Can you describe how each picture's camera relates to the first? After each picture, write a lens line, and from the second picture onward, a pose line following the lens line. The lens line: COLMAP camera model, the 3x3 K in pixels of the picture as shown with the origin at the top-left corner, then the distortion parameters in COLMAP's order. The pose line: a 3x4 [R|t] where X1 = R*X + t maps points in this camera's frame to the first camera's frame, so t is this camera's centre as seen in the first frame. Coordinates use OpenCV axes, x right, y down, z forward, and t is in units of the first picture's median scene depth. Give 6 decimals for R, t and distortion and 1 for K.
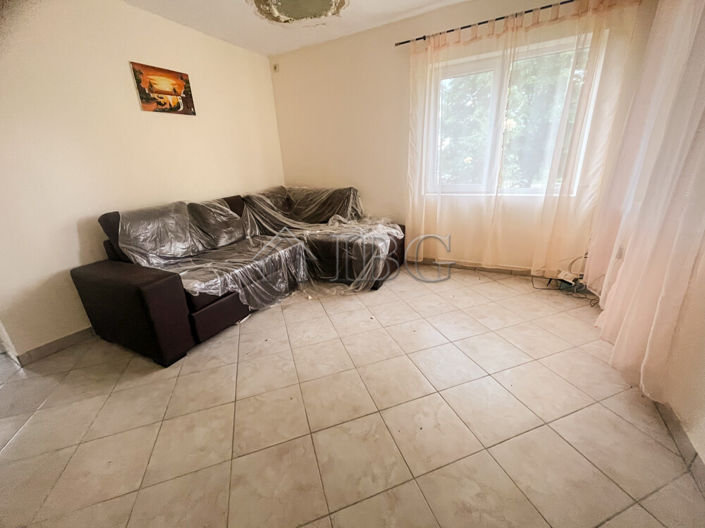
lens RADIAL K [[282.4, 0, 347.5], [0, 282.4, 263.8], [0, 0, 1]] dist [-0.004664, 0.000637]
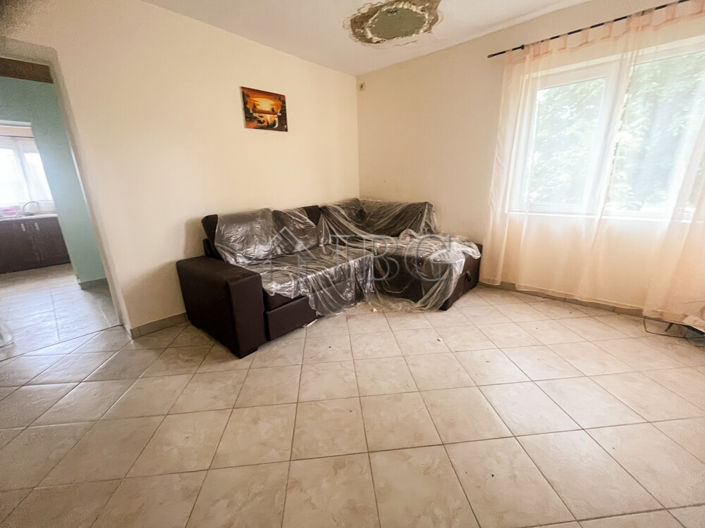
lens RADIAL K [[282.4, 0, 350.1], [0, 282.4, 263.6], [0, 0, 1]] dist [-0.004664, 0.000637]
pose [[0.972238, 0.086805, -0.217298, -0.020412], [-0.096715, 0.994683, -0.035371, 0.000817], [0.213073, 0.055405, 0.975464, 0.007153]]
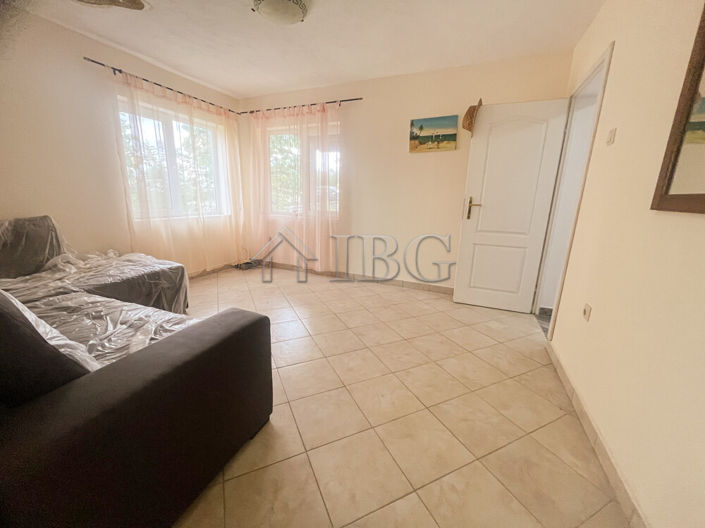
lens RADIAL K [[282.4, 0, 351.1], [0, 282.4, 263.3], [0, 0, 1]] dist [-0.004664, 0.000637]
pose [[-0.104019, -0.187228, 0.976794, -1.038740], [0.311535, 0.926563, 0.210775, -0.108482], [-0.944524, 0.326230, -0.038052, 0.504672]]
